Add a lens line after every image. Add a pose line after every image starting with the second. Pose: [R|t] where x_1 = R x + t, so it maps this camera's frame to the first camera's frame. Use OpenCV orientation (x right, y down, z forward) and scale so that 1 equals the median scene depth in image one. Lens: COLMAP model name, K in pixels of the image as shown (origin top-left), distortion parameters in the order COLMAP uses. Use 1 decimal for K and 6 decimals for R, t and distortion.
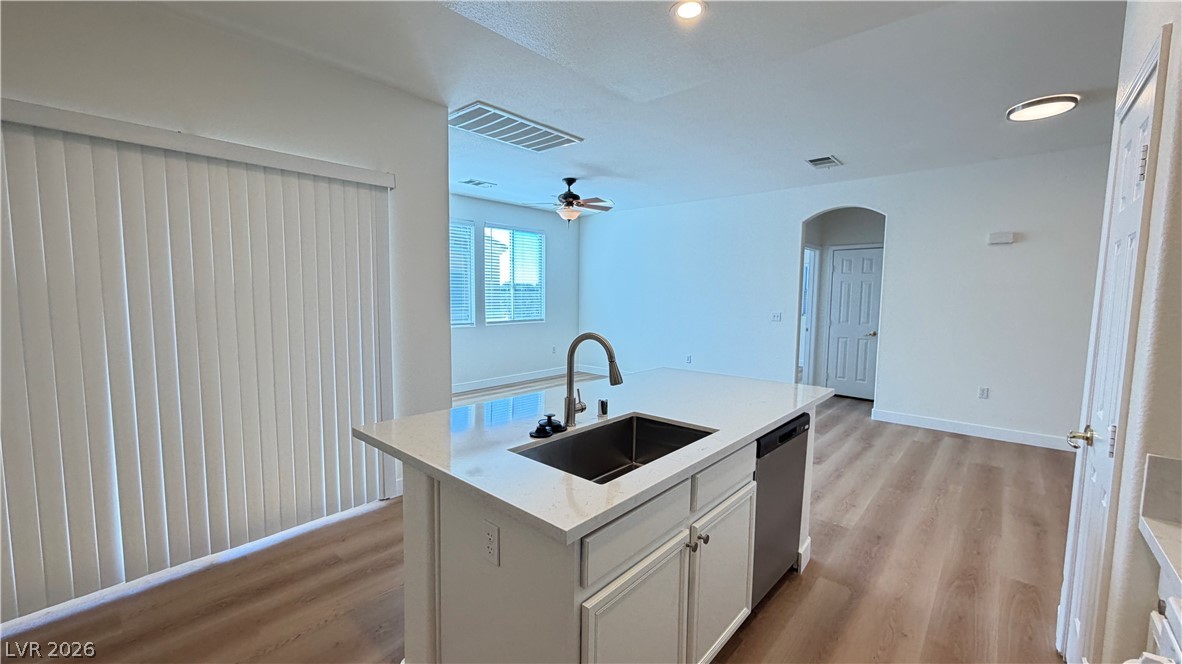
lens RADIAL K [[471.8, 0, 588.5], [0, 471.8, 333.8], [0, 0, 1]] dist [0.000800, 0.000136]
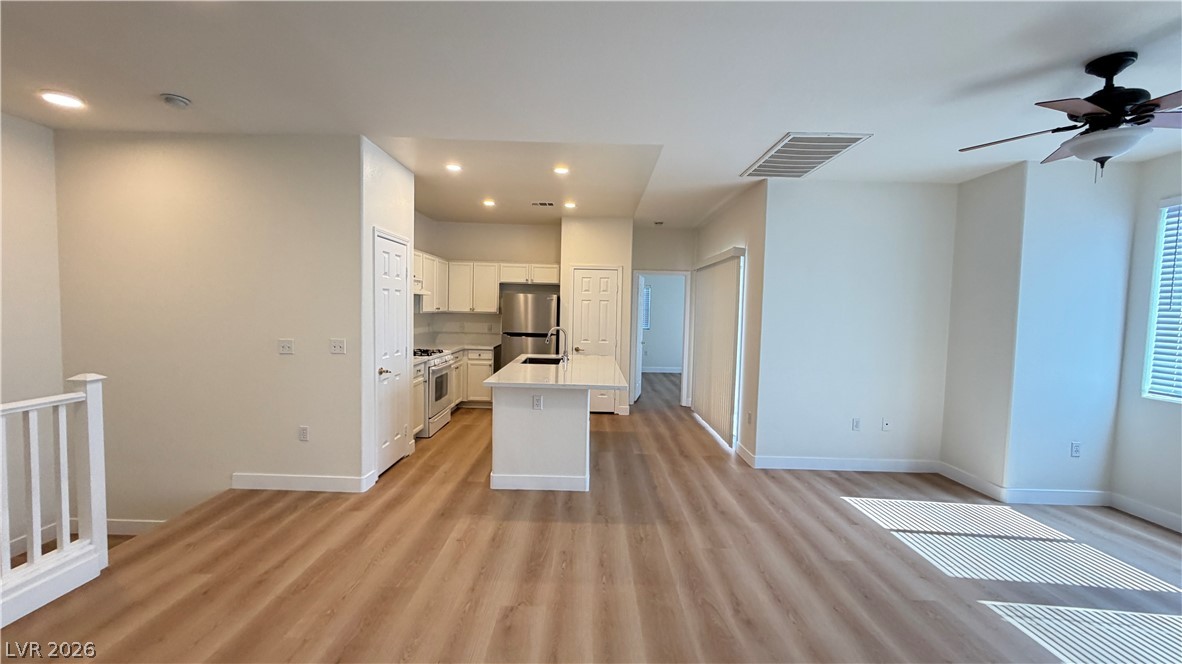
lens RADIAL K [[471.8, 0, 588.5], [0, 471.8, 333.8], [0, 0, 1]] dist [0.000800, 0.000136]
pose [[-0.745555, -0.001103, -0.666443, 0.864992], [-0.097061, 0.989516, 0.106946, -0.144749], [0.659338, 0.144420, -0.737846, 1.566740]]
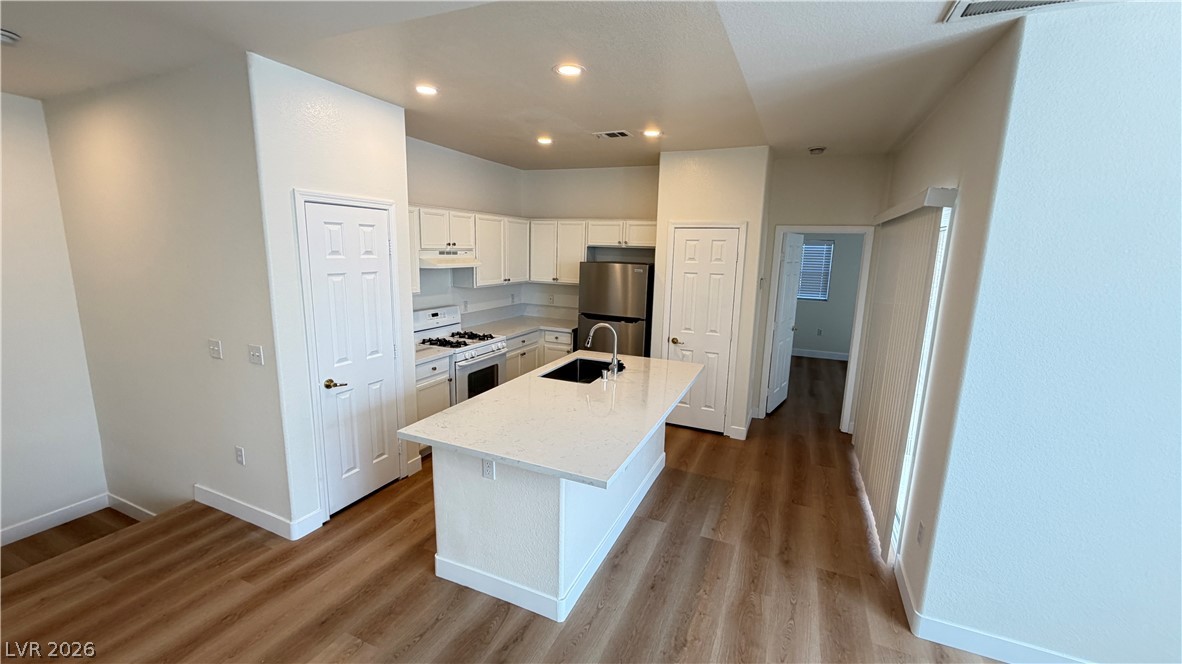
lens RADIAL K [[471.8, 0, 588.5], [0, 471.8, 333.8], [0, 0, 1]] dist [0.000800, 0.000136]
pose [[-0.950536, 0.011121, -0.310415, 0.326137], [-0.072117, 0.964149, 0.255375, -0.223260], [0.302126, 0.265130, -0.915656, 1.331025]]
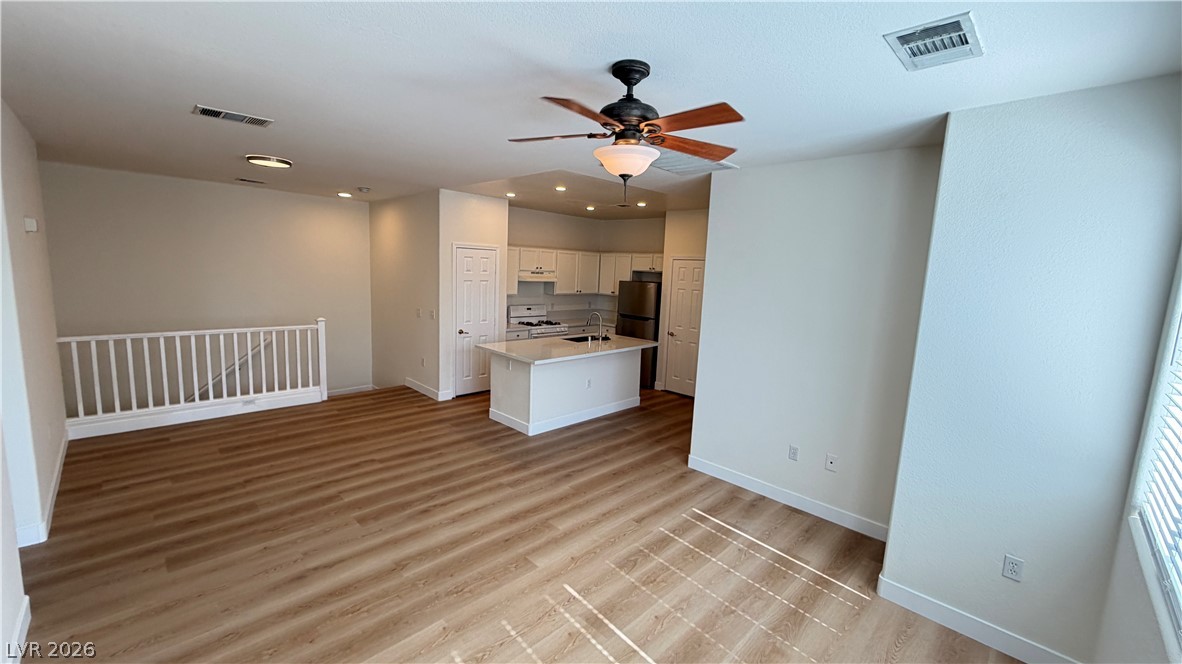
lens RADIAL K [[471.8, 0, 588.5], [0, 471.8, 333.8], [0, 0, 1]] dist [0.000800, 0.000136]
pose [[-0.996617, -0.069484, 0.043896, -0.045914], [-0.057867, 0.972504, 0.225581, -0.309927], [-0.058363, 0.222278, -0.973235, 2.133584]]
